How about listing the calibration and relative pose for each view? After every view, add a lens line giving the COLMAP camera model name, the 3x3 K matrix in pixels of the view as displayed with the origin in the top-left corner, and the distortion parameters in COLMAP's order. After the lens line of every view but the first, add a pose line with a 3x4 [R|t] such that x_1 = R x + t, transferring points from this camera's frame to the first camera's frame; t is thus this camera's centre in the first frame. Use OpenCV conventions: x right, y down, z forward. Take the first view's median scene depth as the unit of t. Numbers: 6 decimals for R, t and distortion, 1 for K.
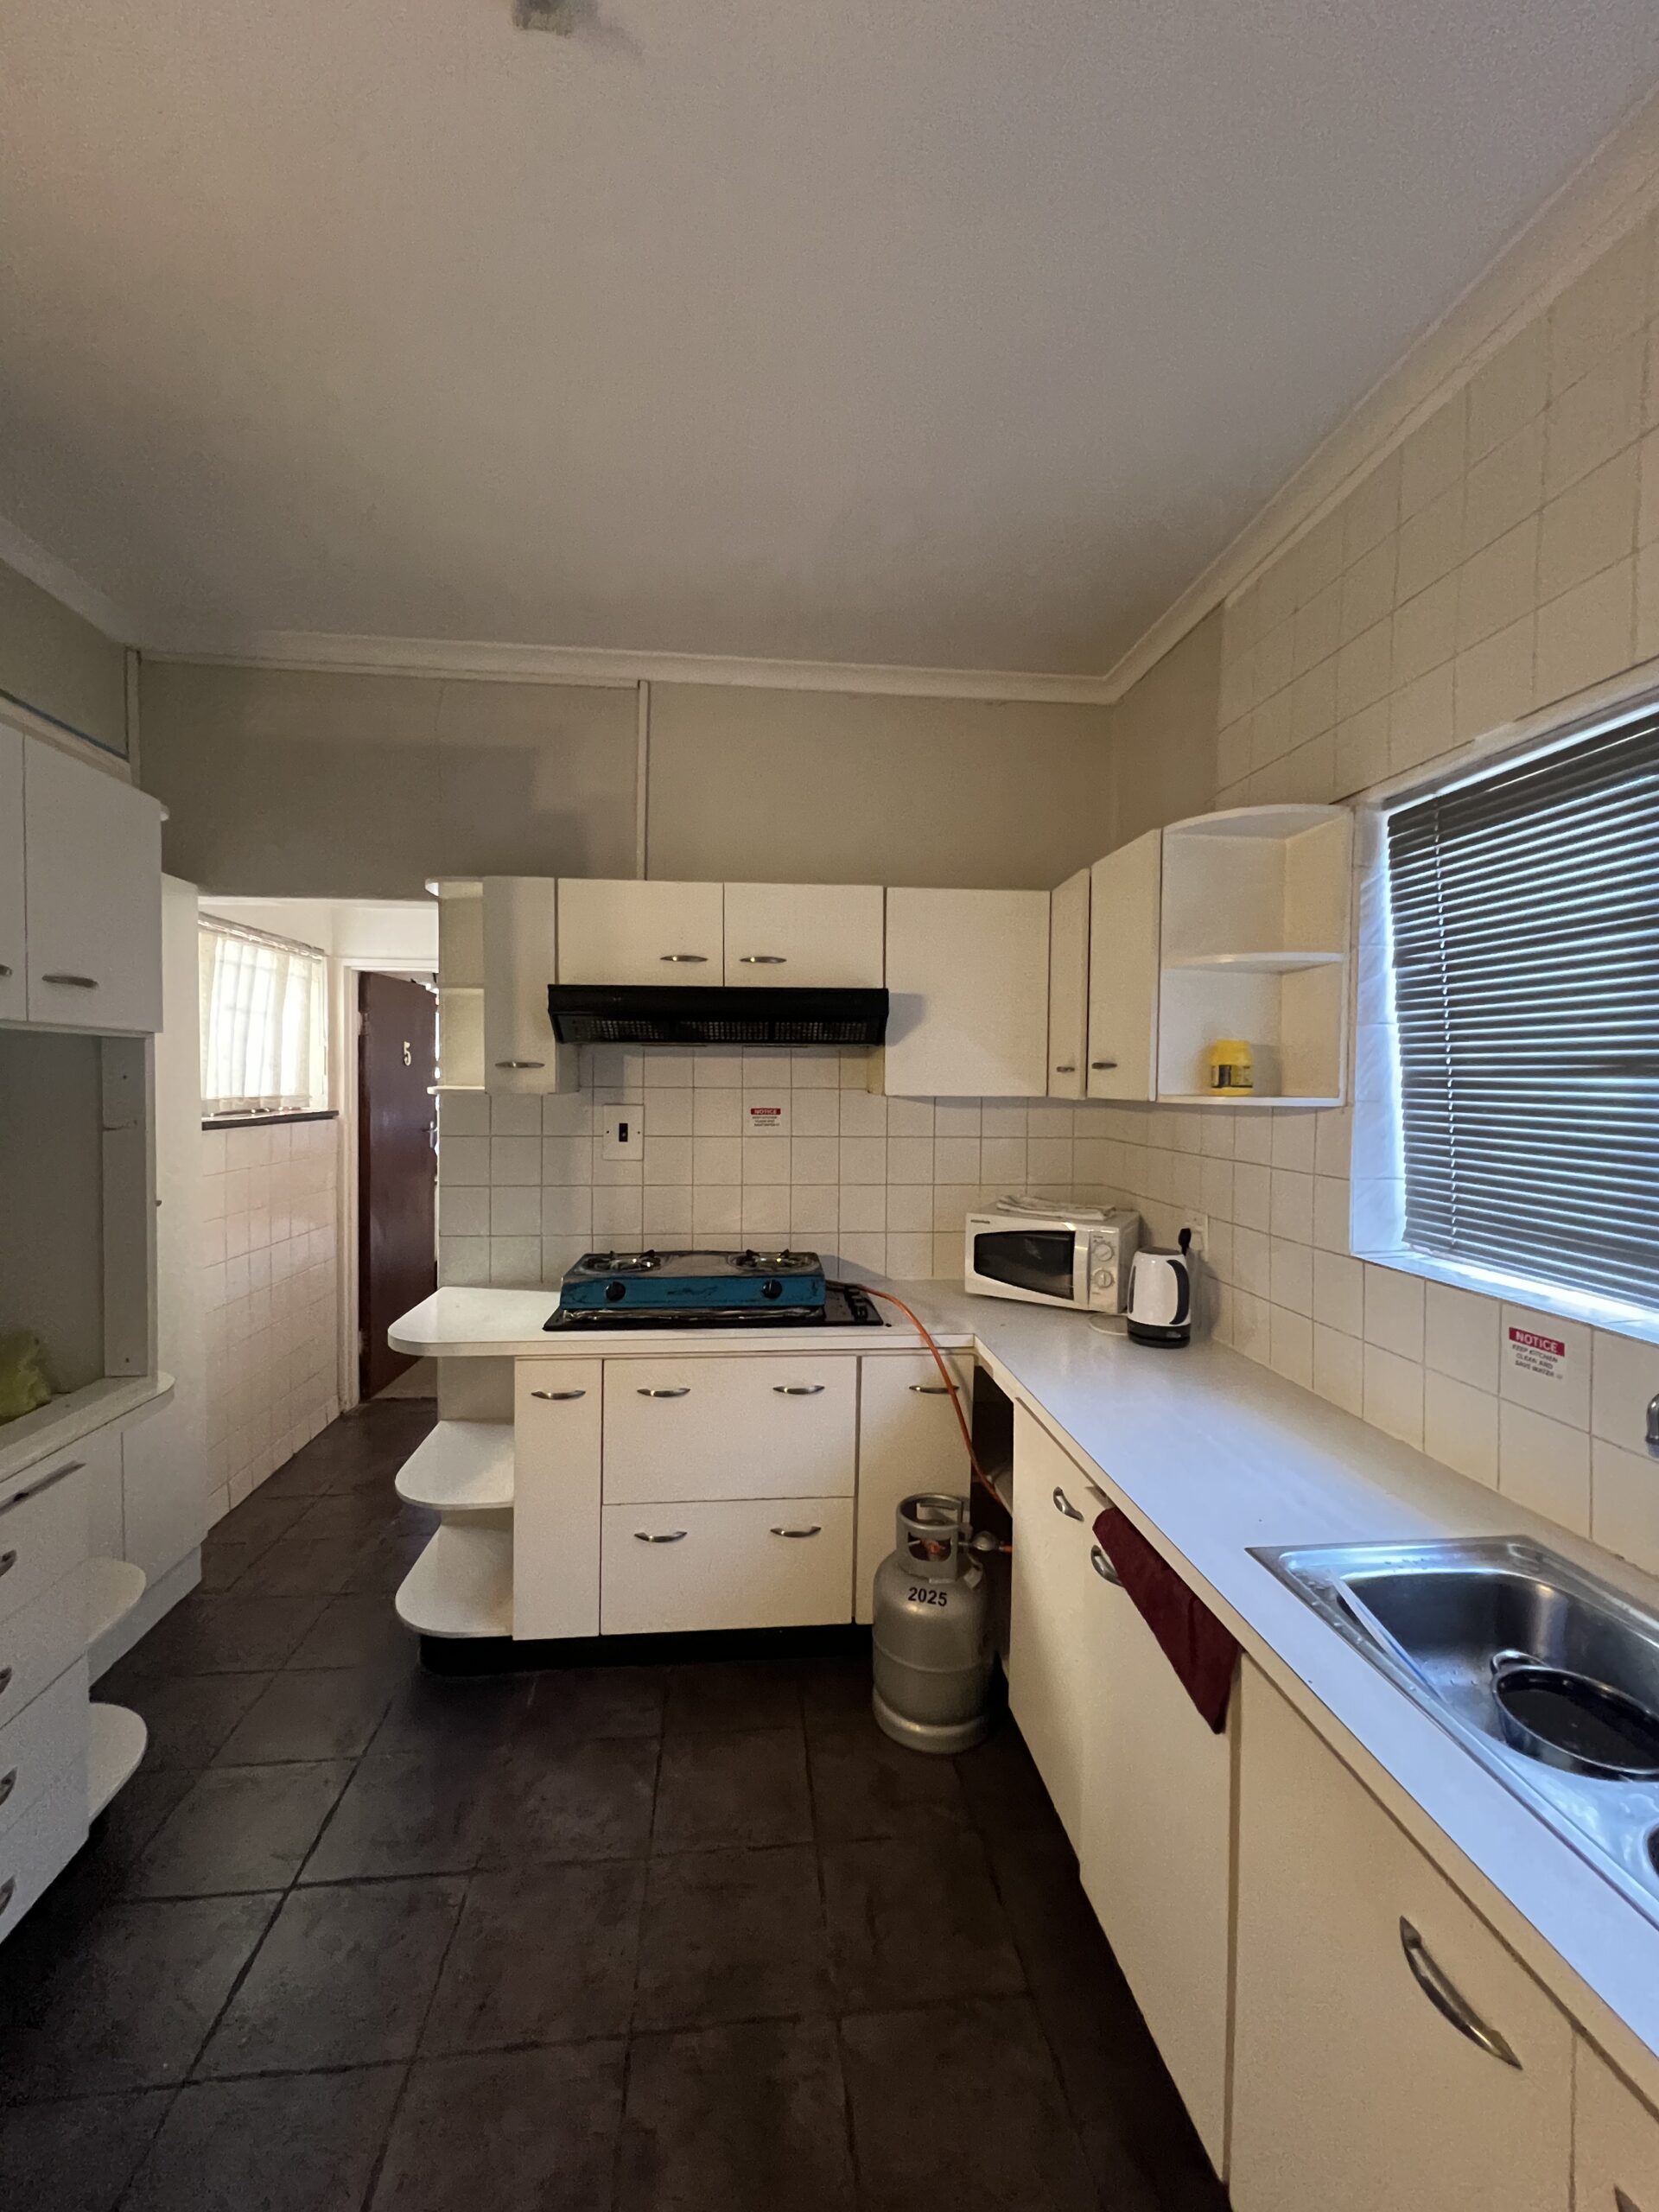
lens RADIAL K [[886.8, 0, 838.7], [0, 886.8, 1098.8], [0, 0, 1]] dist [-0.007154, 0.000293]
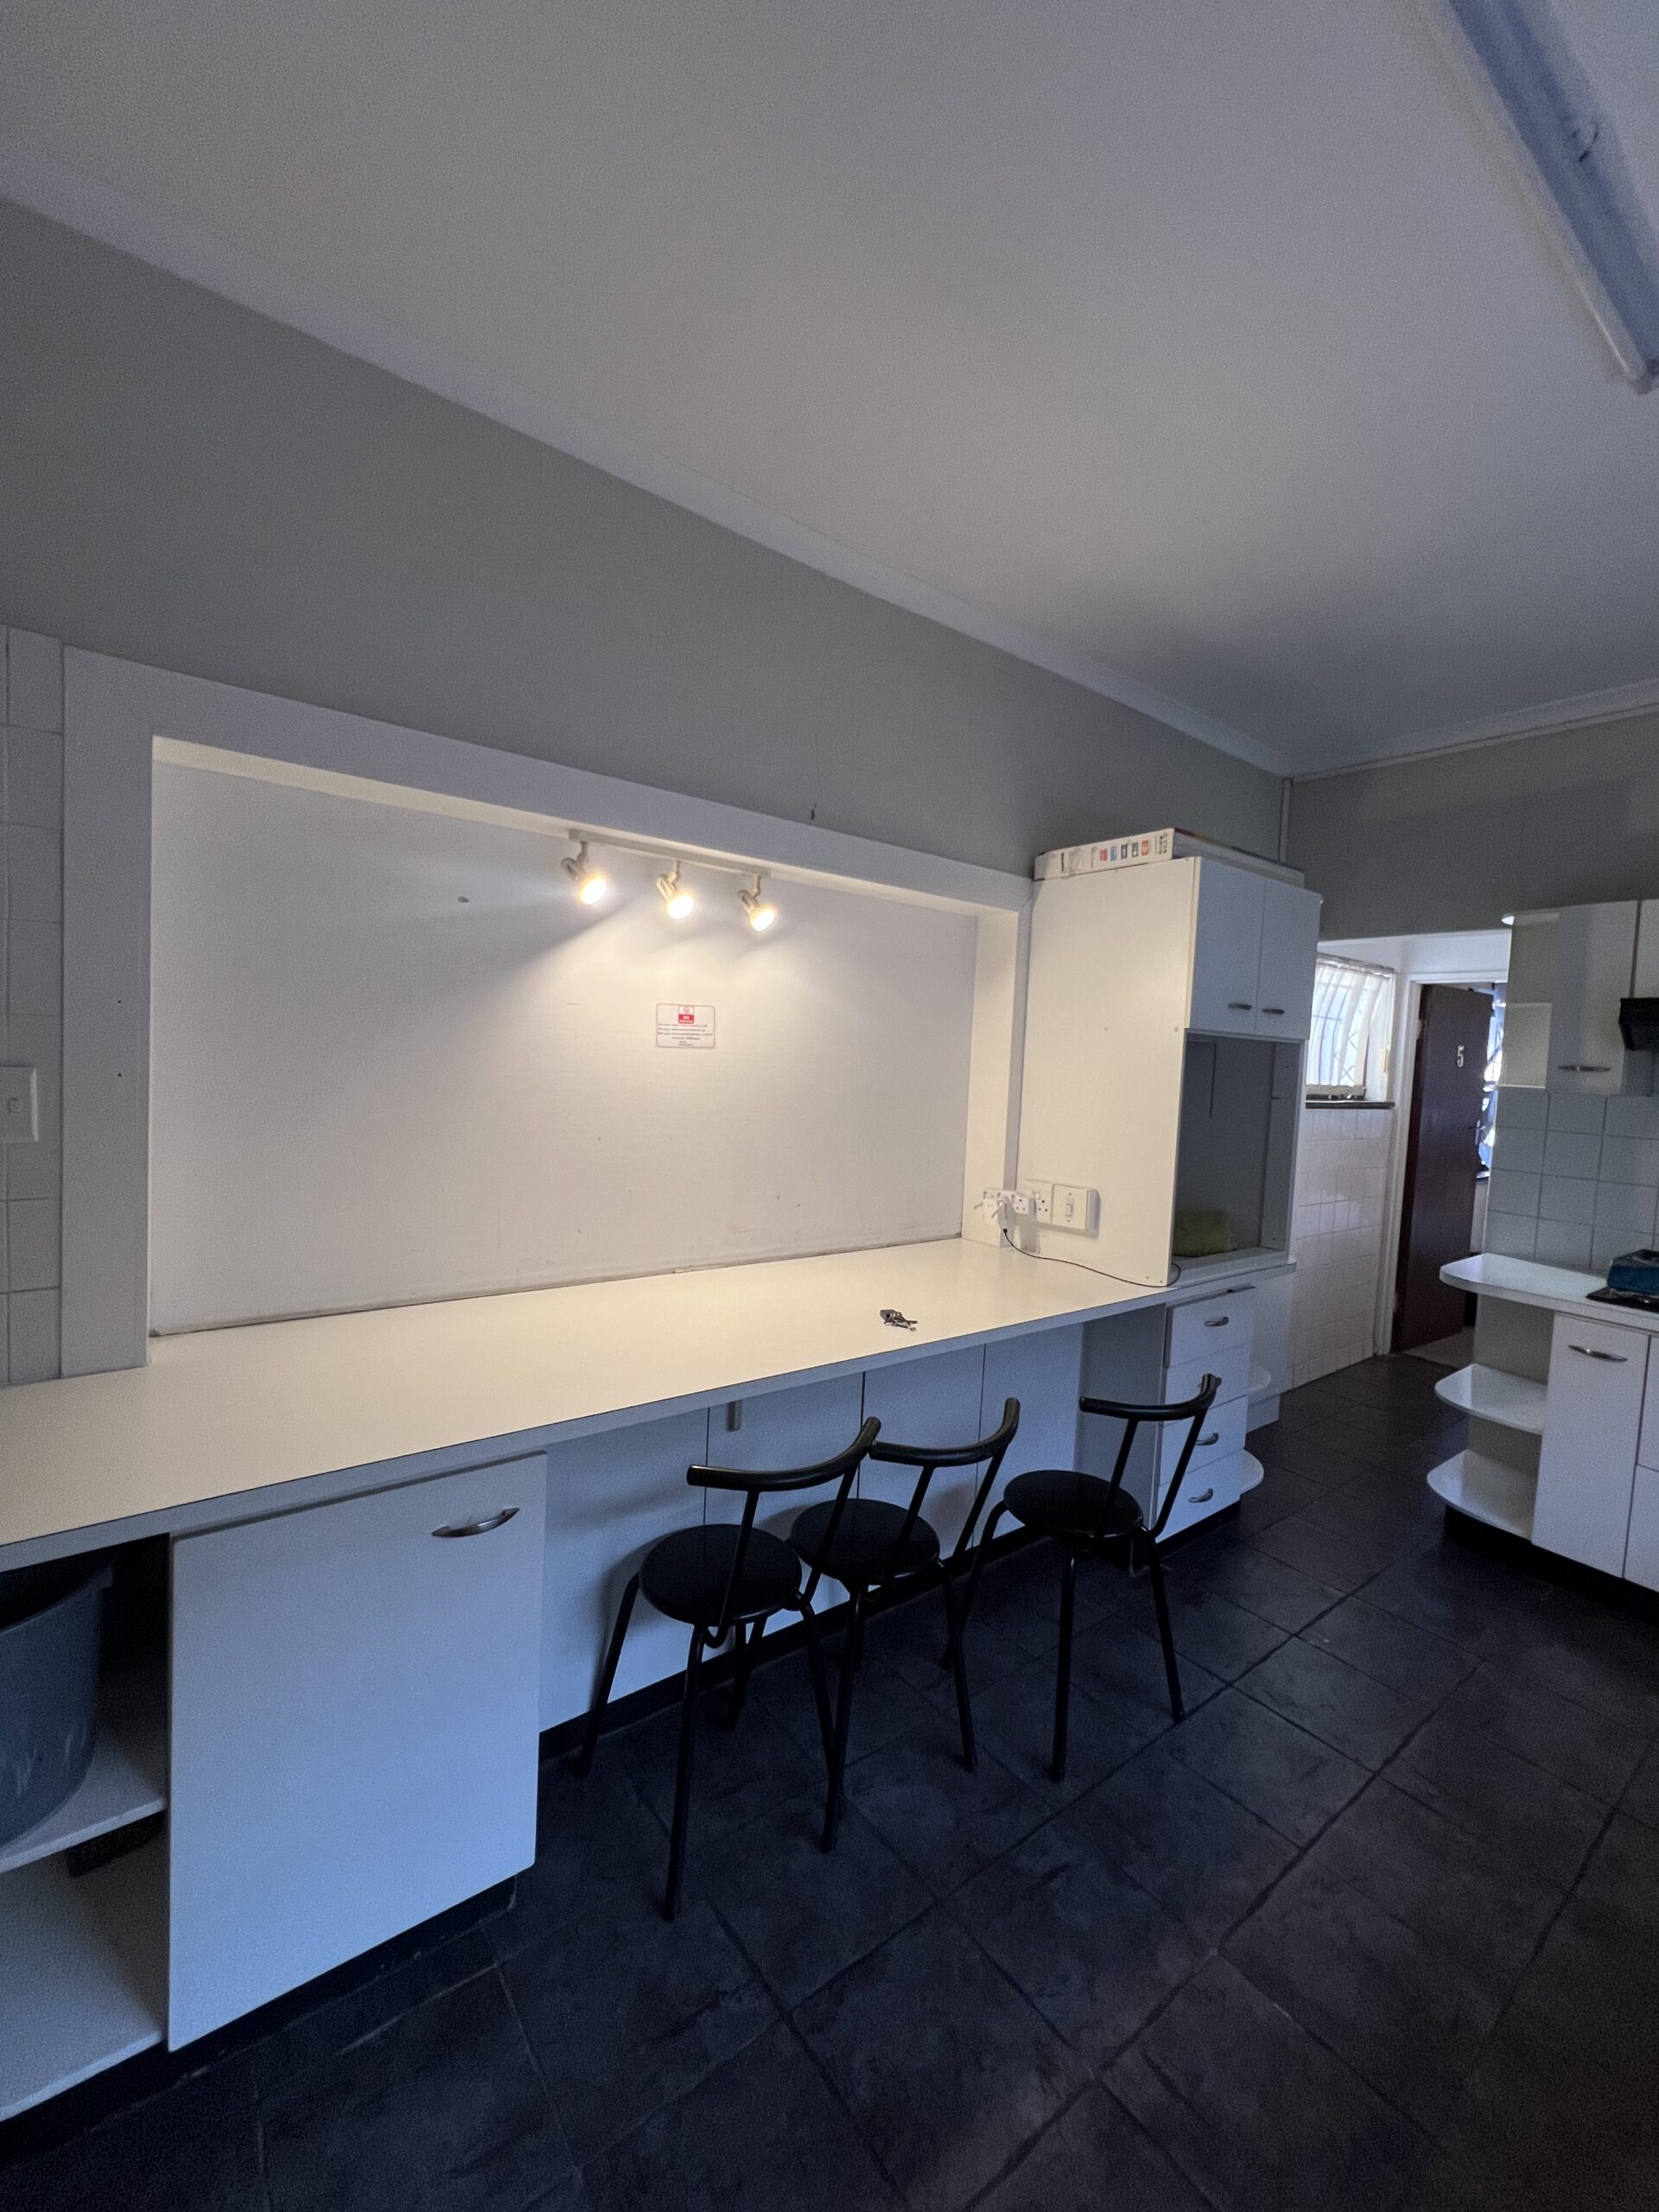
lens RADIAL K [[886.8, 0, 838.7], [0, 886.8, 1098.8], [0, 0, 1]] dist [-0.007154, 0.000293]
pose [[0.499351, 0.062555, -0.864139, 0.145353], [-0.062121, 0.997408, 0.036305, 0.018894], [0.864170, 0.035552, 0.501942, -0.397918]]
